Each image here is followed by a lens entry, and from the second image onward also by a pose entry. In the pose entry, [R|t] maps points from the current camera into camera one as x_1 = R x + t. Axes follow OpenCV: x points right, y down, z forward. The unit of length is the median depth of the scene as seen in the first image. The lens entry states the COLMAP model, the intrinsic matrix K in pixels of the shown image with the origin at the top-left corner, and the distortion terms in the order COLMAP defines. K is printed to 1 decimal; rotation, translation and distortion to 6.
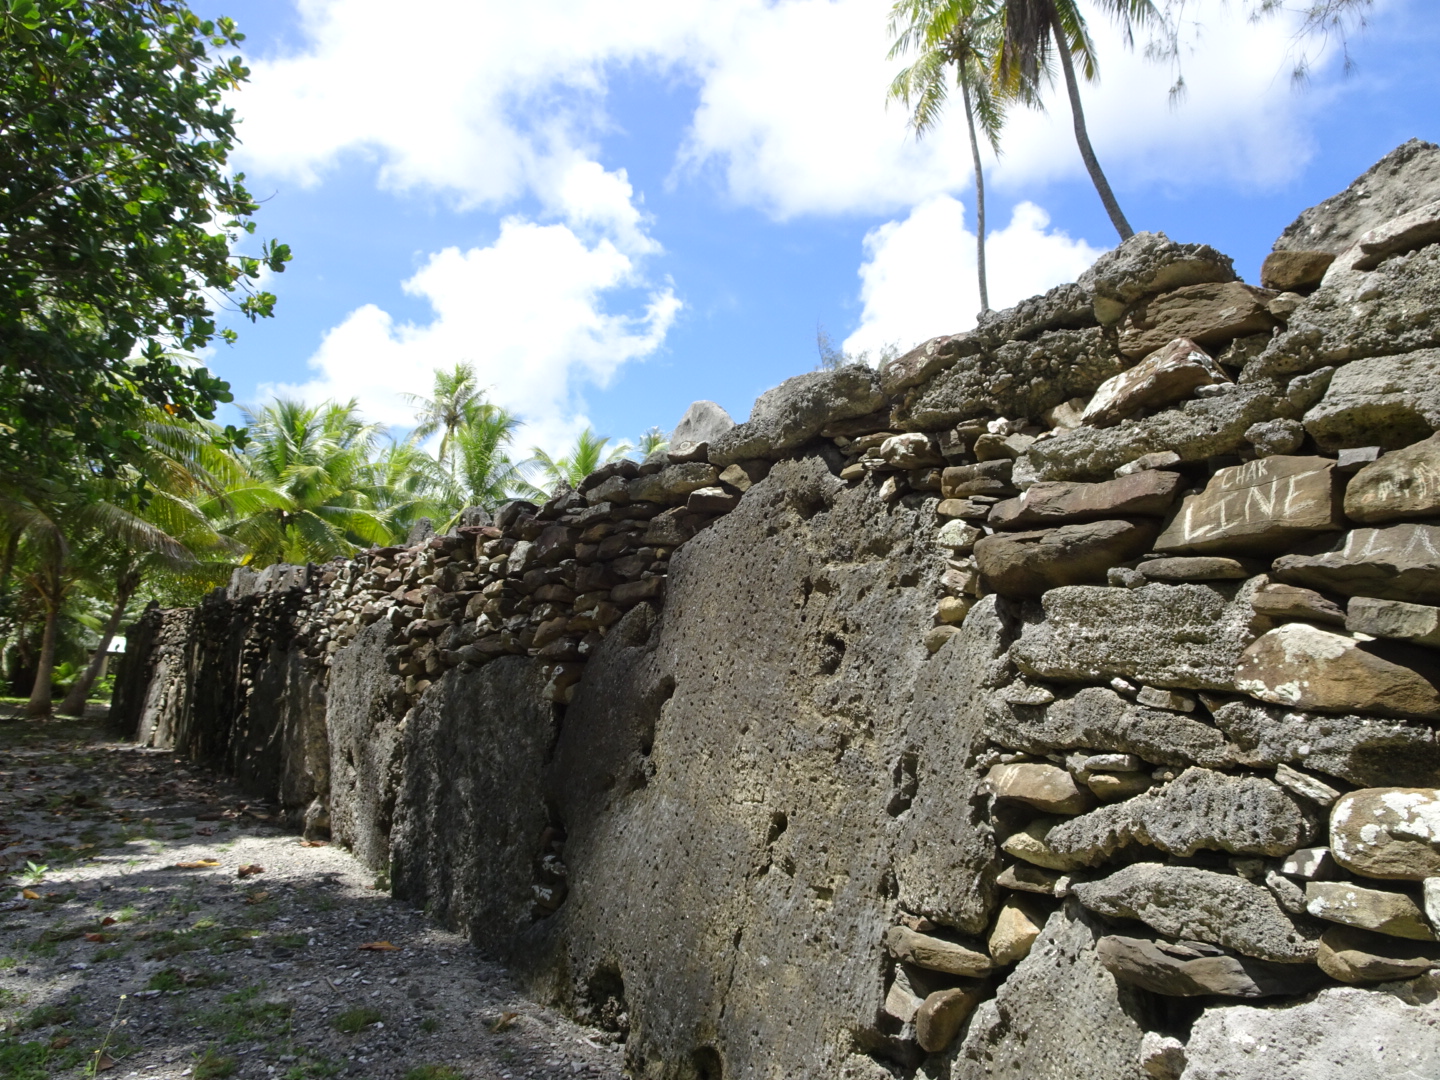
lens RADIAL K [[1014.0, 0, 721.1], [0, 1014.0, 537.6], [0, 0, 1]] dist [0.003143, 0.000055]
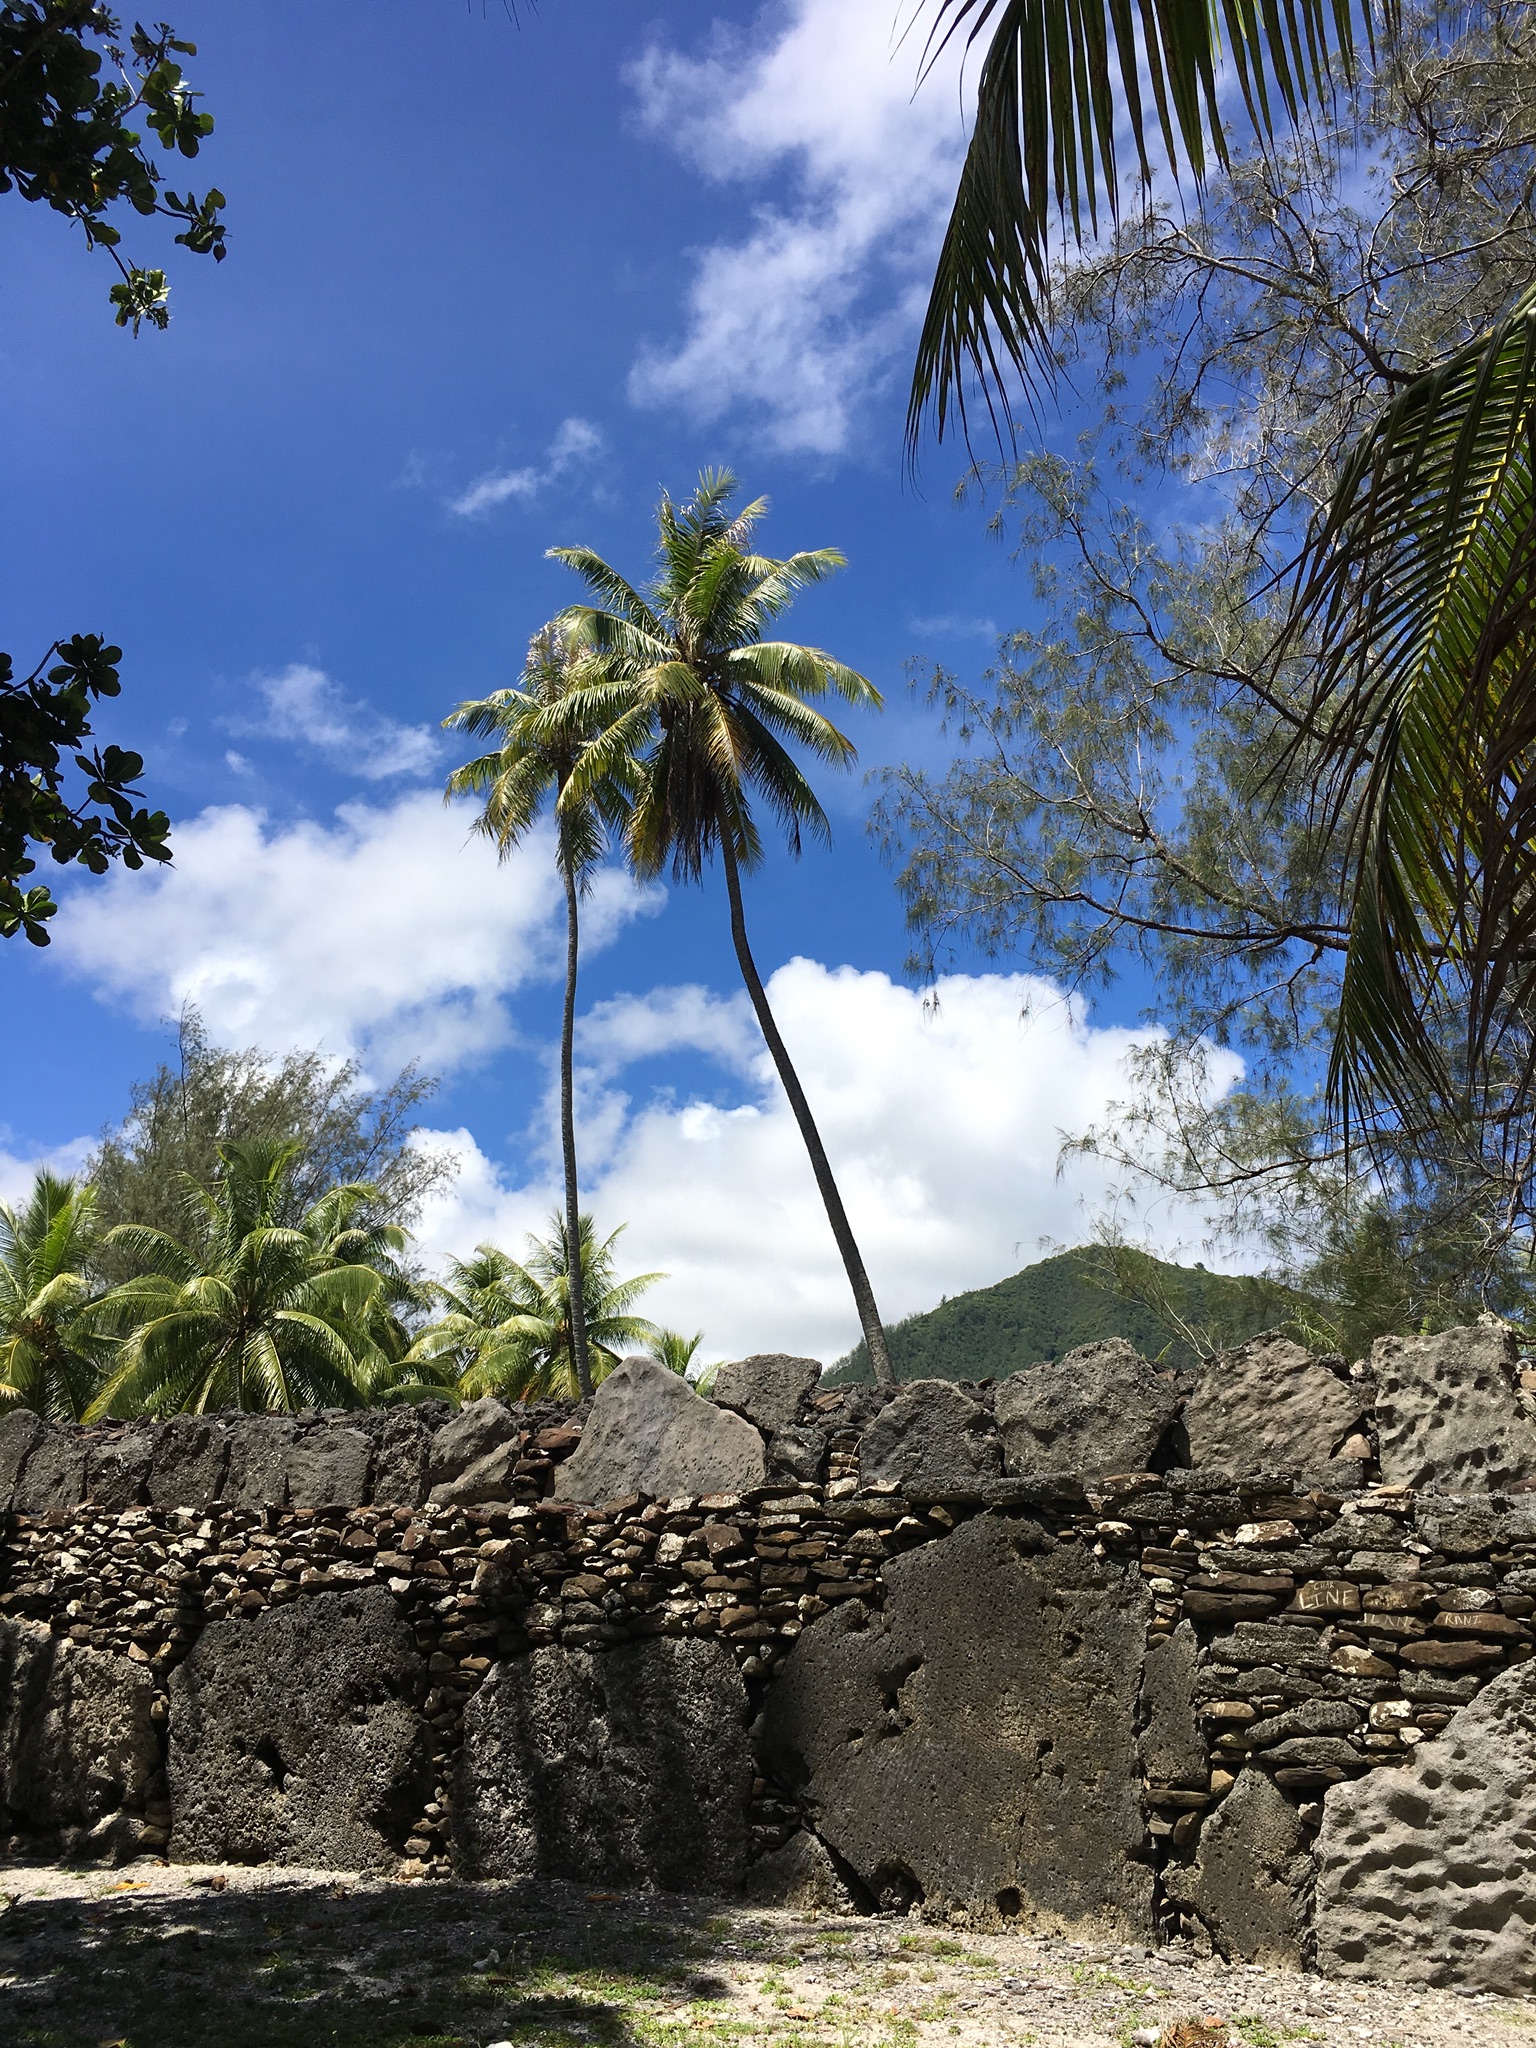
lens RADIAL K [[1741.1, 0, 768.8], [0, 1741.1, 1025.7], [0, 0, 1]] dist [0.036940, -0.004668]
pose [[0.866401, 0.145484, 0.477686, -2.665845], [-0.059122, 0.979775, -0.191168, -0.447743], [-0.495837, 0.137386, 0.857479, -2.066445]]
